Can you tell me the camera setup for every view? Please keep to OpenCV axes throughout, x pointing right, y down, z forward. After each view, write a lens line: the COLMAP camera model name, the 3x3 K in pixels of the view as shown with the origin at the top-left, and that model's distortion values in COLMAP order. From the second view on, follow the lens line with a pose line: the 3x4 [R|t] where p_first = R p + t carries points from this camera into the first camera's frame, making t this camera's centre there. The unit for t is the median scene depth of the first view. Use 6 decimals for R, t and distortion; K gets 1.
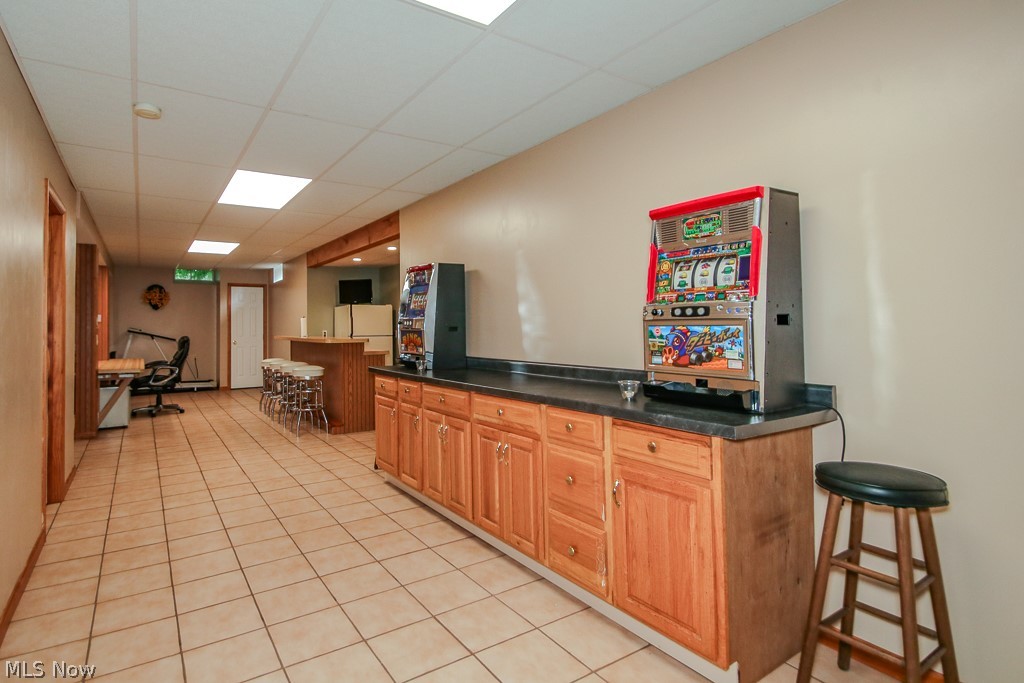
lens RADIAL K [[518.4, 0, 466.0], [0, 518.4, 317.8], [0, 0, 1]] dist [-0.001478, -0.000659]
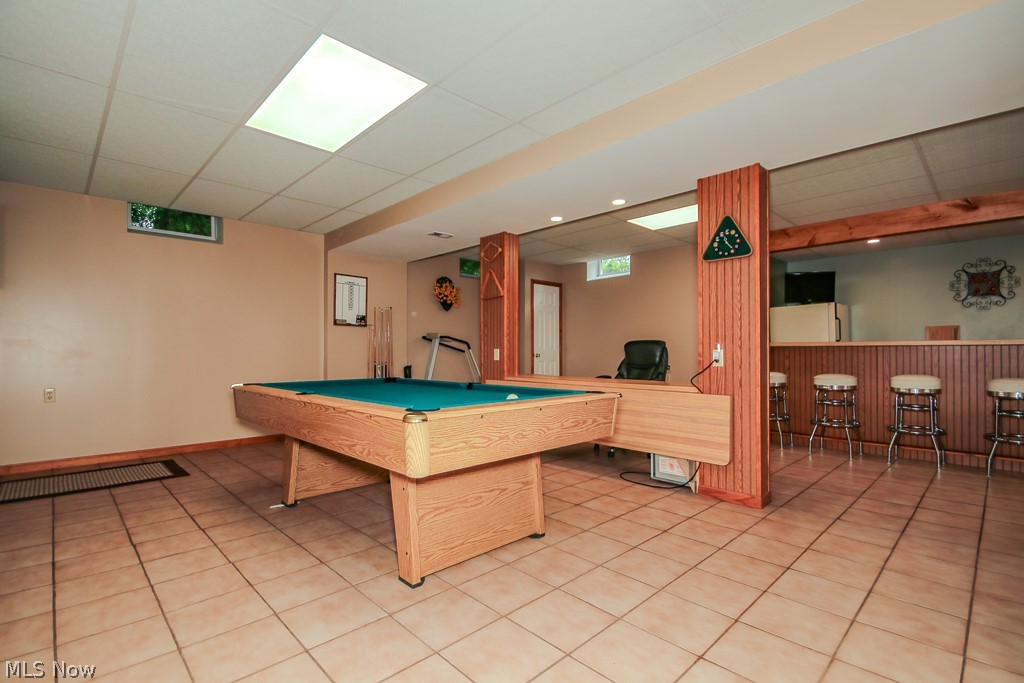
lens RADIAL K [[478.8, 0, 504.6], [0, 478.8, 346.1], [0, 0, 1]] dist [0.015000, -0.015103]
pose [[0.978902, 0.010142, 0.204079, -0.849675], [-0.011123, 0.999931, 0.003662, 0.042713], [-0.204028, -0.005854, 0.978948, 0.393841]]
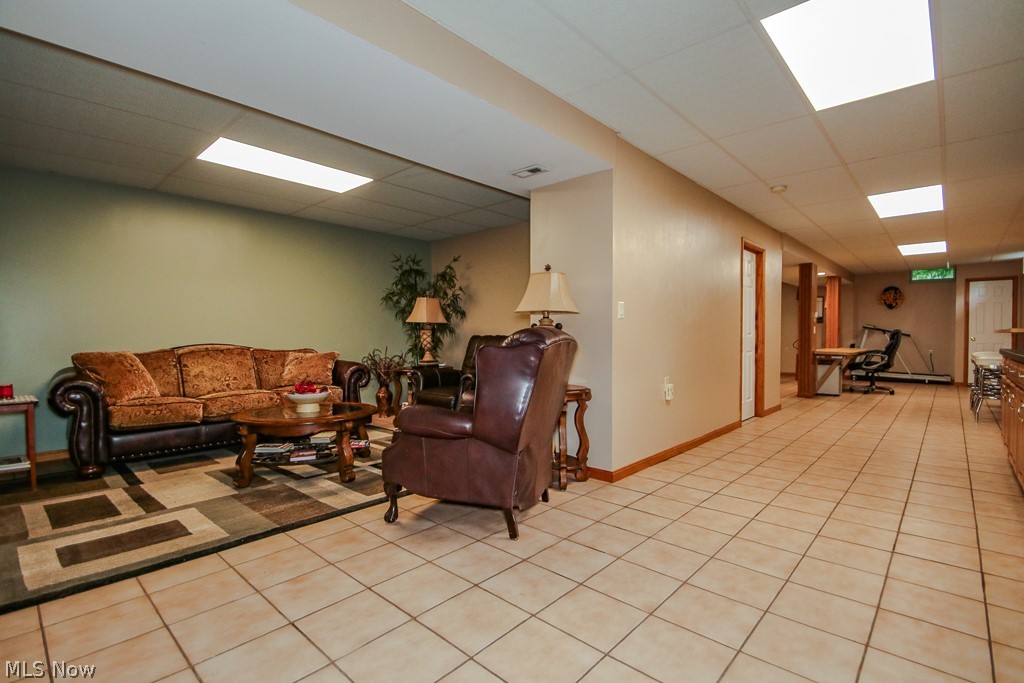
lens RADIAL K [[478.8, 0, 515.0], [0, 478.8, 345.5], [0, 0, 1]] dist [0.015000, -0.015103]
pose [[0.272333, 0.027630, -0.961806, 0.253145], [0.015941, 0.999321, 0.033221, 0.021996], [0.962071, -0.024379, 0.271708, -0.110668]]
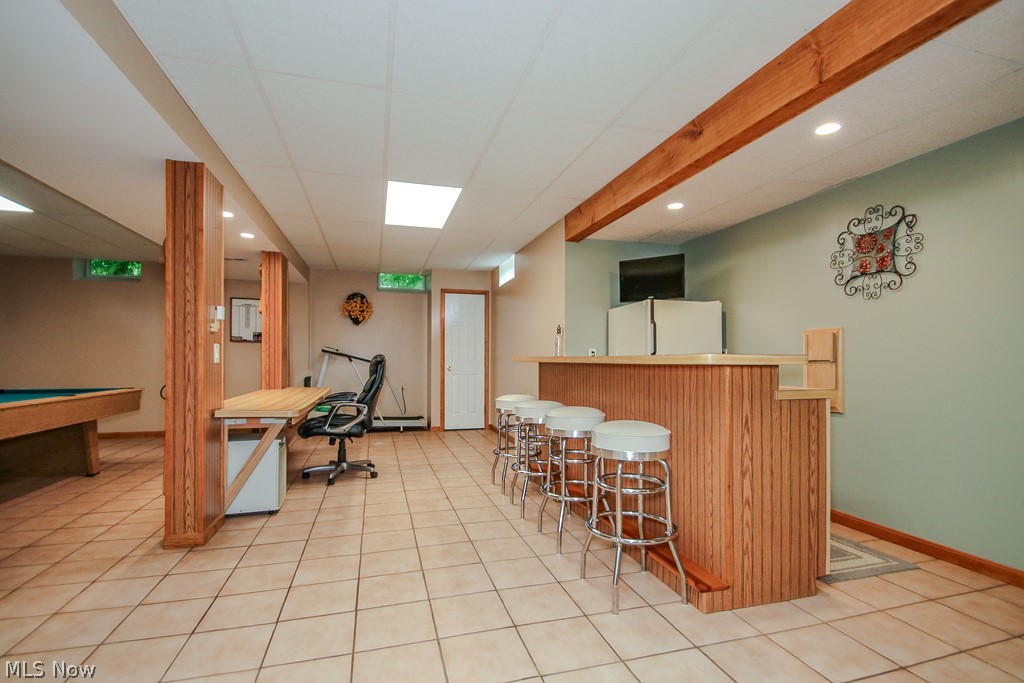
lens RADIAL K [[478.8, 0, 512.8], [0, 478.8, 361.7], [0, 0, 1]] dist [0.015000, -0.015103]
pose [[0.961288, 0.012527, -0.275260, -0.220655], [-0.006593, 0.999726, 0.022474, 0.029462], [0.275466, -0.019789, 0.961107, 0.473128]]
